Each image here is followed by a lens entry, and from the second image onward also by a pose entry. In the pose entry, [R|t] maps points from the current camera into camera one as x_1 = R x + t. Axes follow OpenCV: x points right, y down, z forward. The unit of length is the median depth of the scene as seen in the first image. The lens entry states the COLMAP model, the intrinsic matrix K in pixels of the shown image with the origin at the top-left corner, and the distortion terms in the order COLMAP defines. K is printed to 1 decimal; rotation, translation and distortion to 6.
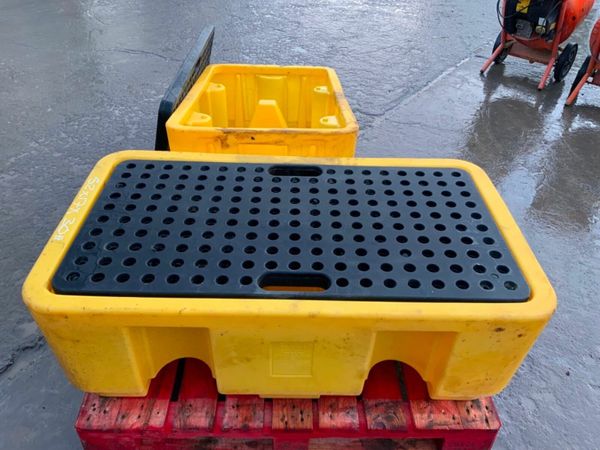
lens RADIAL K [[496.2, 0, 301.8], [0, 496.2, 225.3], [0, 0, 1]] dist [0.044532, -0.084047]
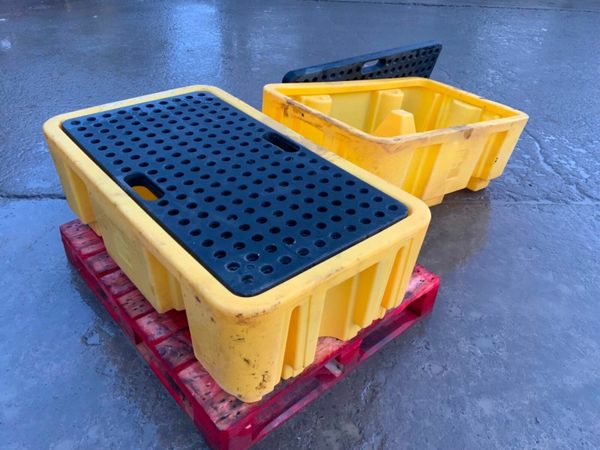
lens RADIAL K [[496.2, 0, 300.5], [0, 496.2, 222.3], [0, 0, 1]] dist [0.044532, -0.084047]
pose [[0.645276, 0.440431, -0.624212, 0.788198], [-0.485862, 0.867139, 0.109578, -0.098844], [0.589540, 0.232573, 0.773533, 0.225261]]
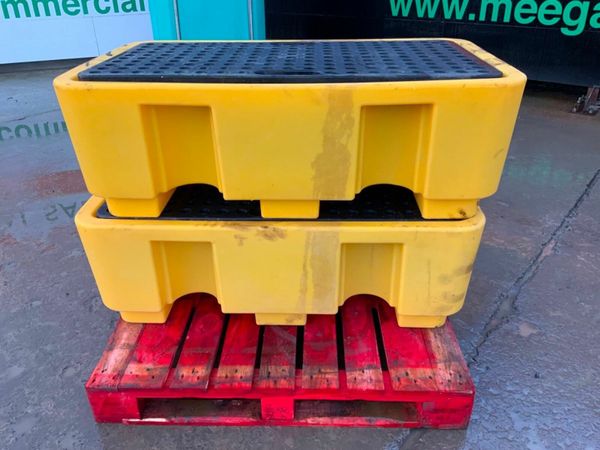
lens RADIAL K [[496.2, 0, 300.1], [0, 496.2, 219.6], [0, 0, 1]] dist [0.044532, -0.084047]
pose [[-0.998859, -0.039690, 0.026563, -0.084854], [0.007612, 0.416771, 0.908979, -0.996673], [-0.047148, 0.908144, -0.415994, 1.436136]]
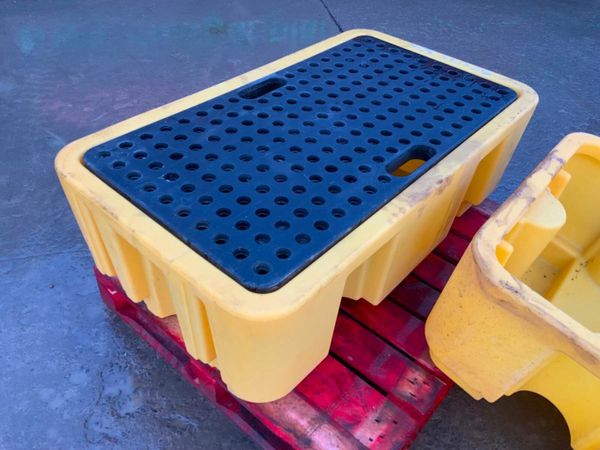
lens RADIAL K [[496.2, 0, 303.2], [0, 496.2, 224.8], [0, 0, 1]] dist [0.044532, -0.084047]
pose [[-0.664283, 0.439809, -0.604397, 0.614280], [-0.513931, 0.318406, 0.796551, -0.612235], [0.542774, 0.839753, 0.014520, 0.999432]]
